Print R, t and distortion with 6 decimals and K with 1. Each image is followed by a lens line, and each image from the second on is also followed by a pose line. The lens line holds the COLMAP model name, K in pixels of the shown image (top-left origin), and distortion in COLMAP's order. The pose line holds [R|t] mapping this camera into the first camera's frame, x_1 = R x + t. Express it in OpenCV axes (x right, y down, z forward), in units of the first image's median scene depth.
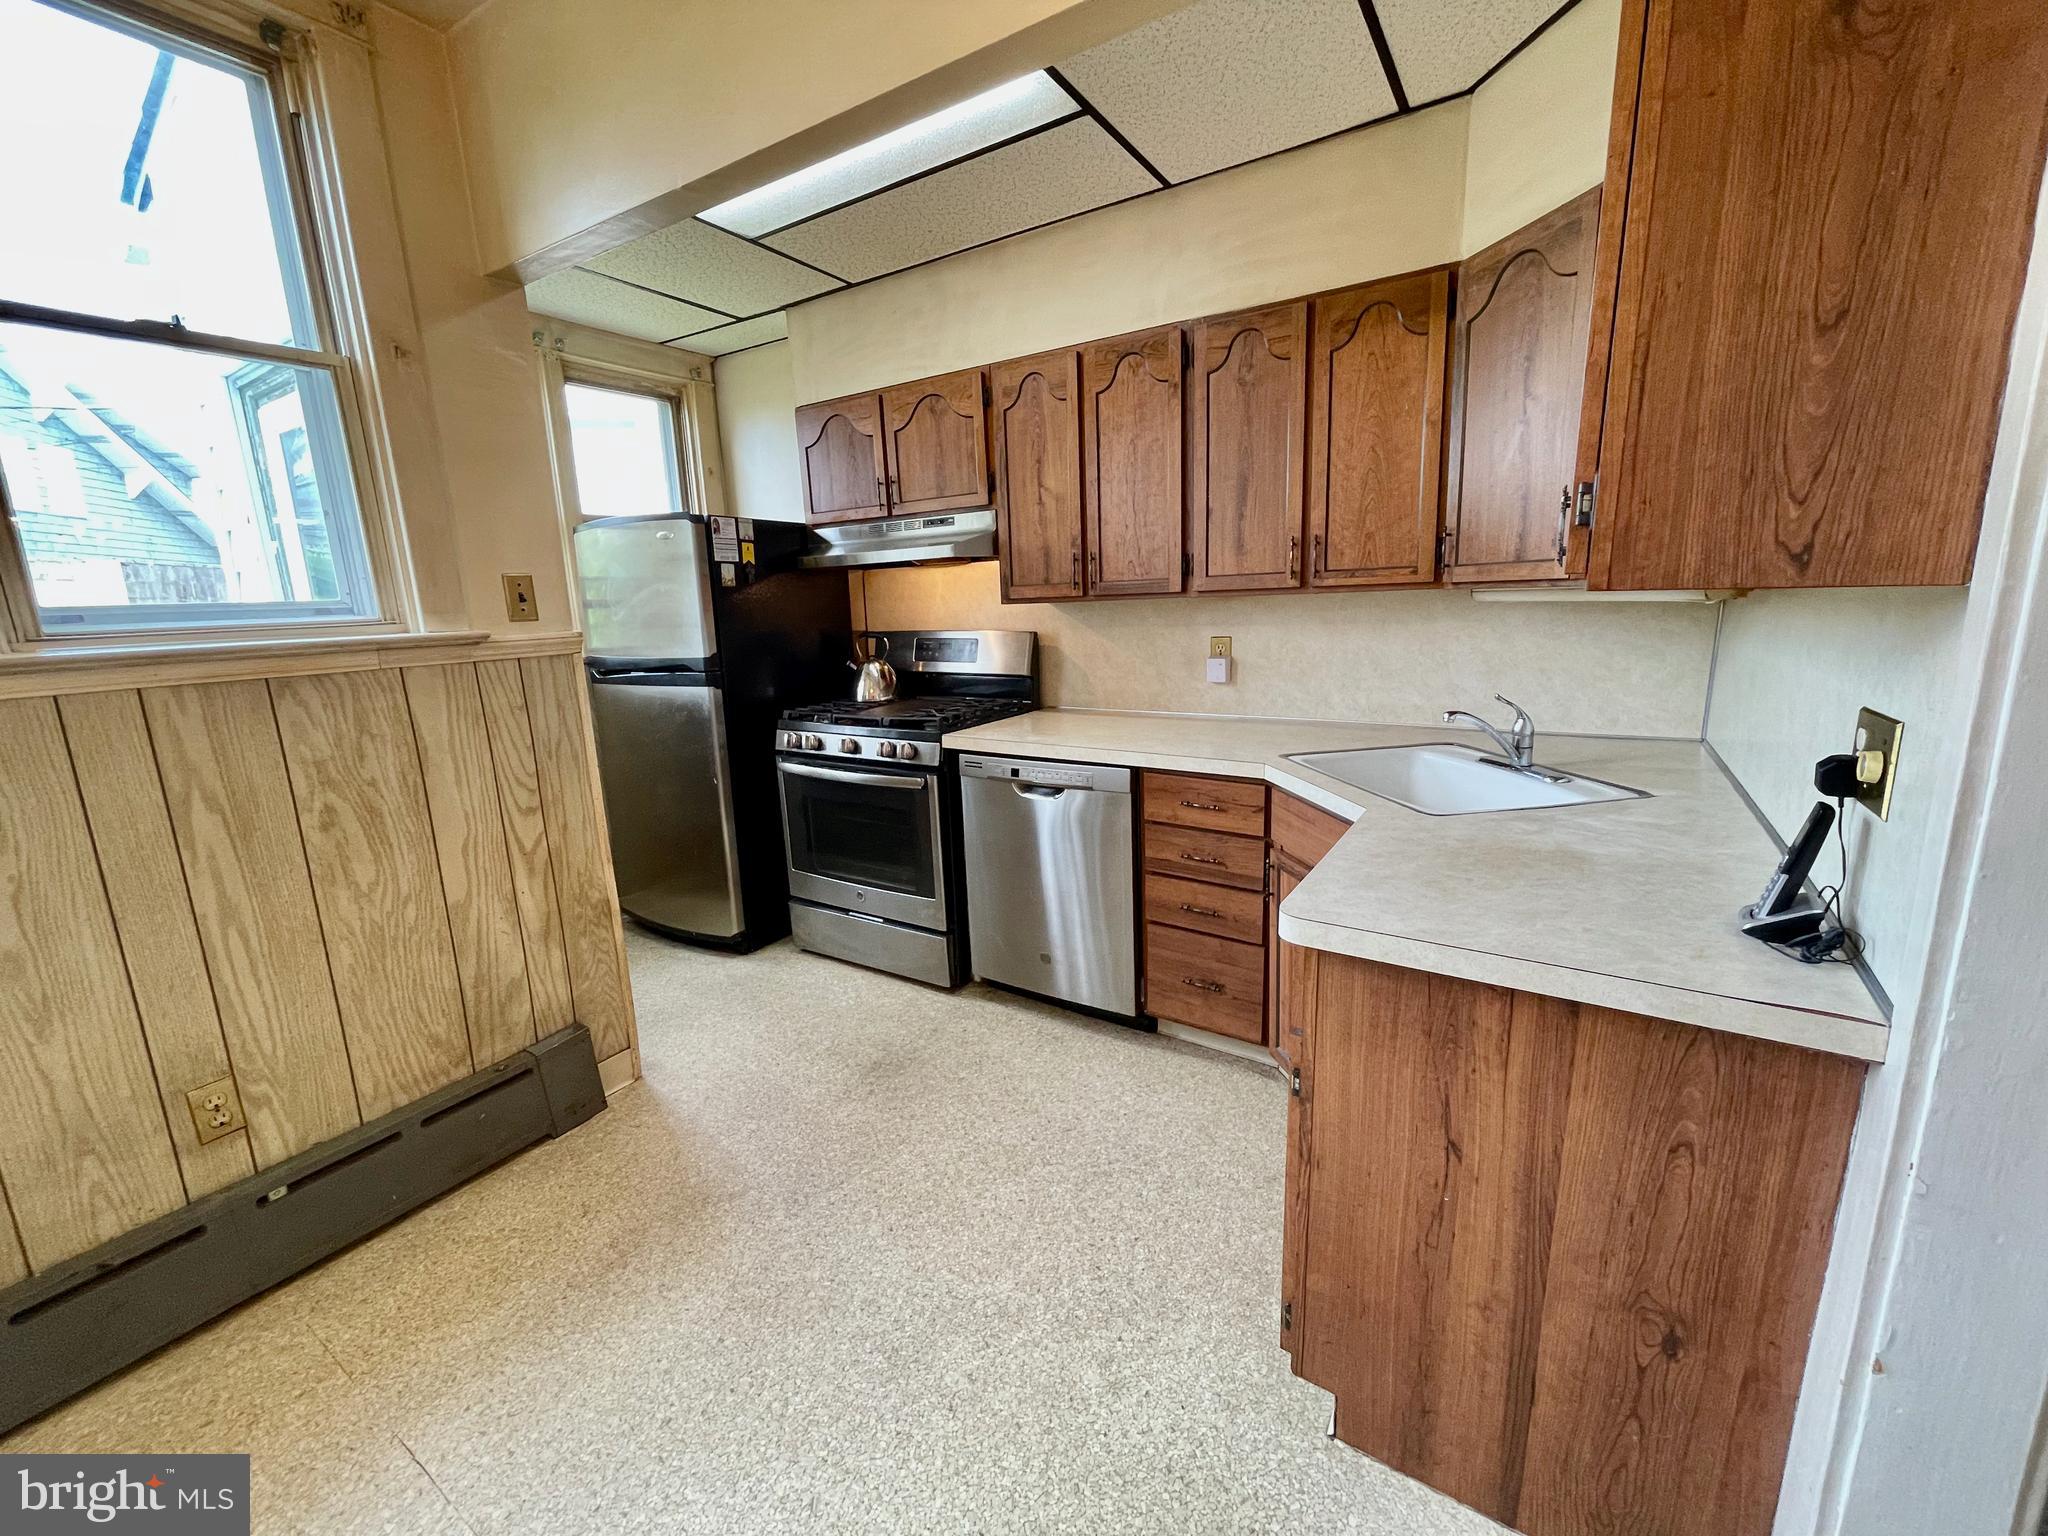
lens RADIAL K [[831.2, 0, 1020.4], [0, 831.2, 758.3], [0, 0, 1]] dist [-0.003012, 0.000680]
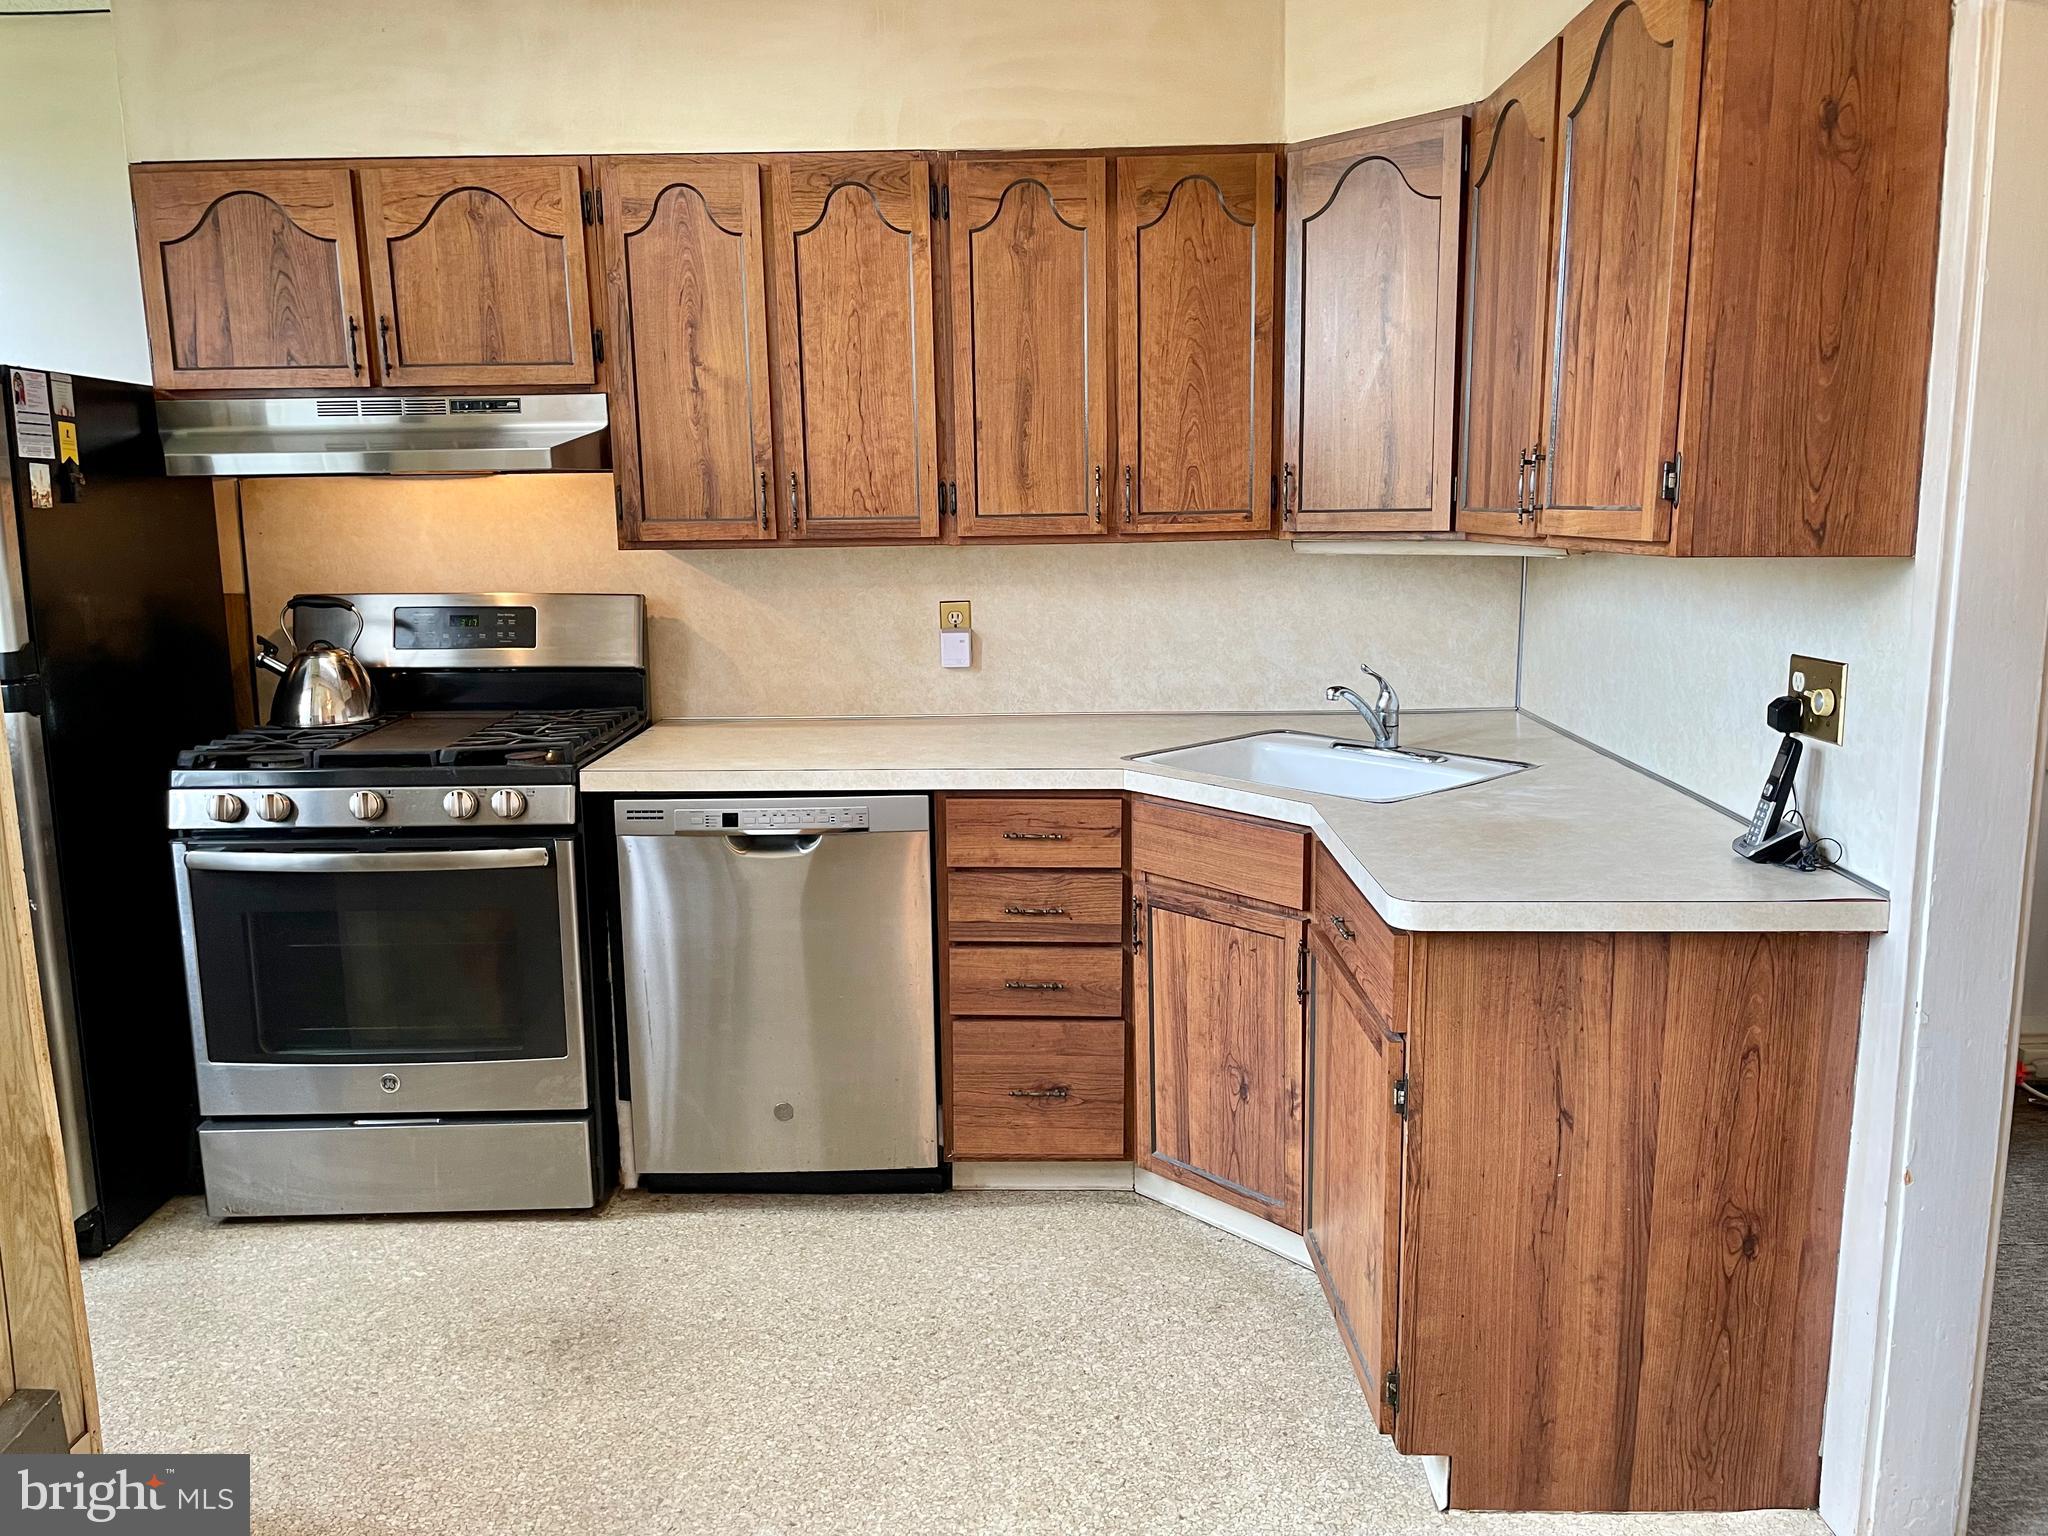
lens RADIAL K [[1548.1, 0, 1022.3], [0, 1548.1, 752.2], [0, 0, 1]] dist [0.107823, -0.153542]
pose [[0.843708, -0.063526, 0.533031, -0.516289], [0.087722, 0.995941, -0.020155, 0.011515], [-0.529587, 0.063764, 0.845856, -0.134946]]
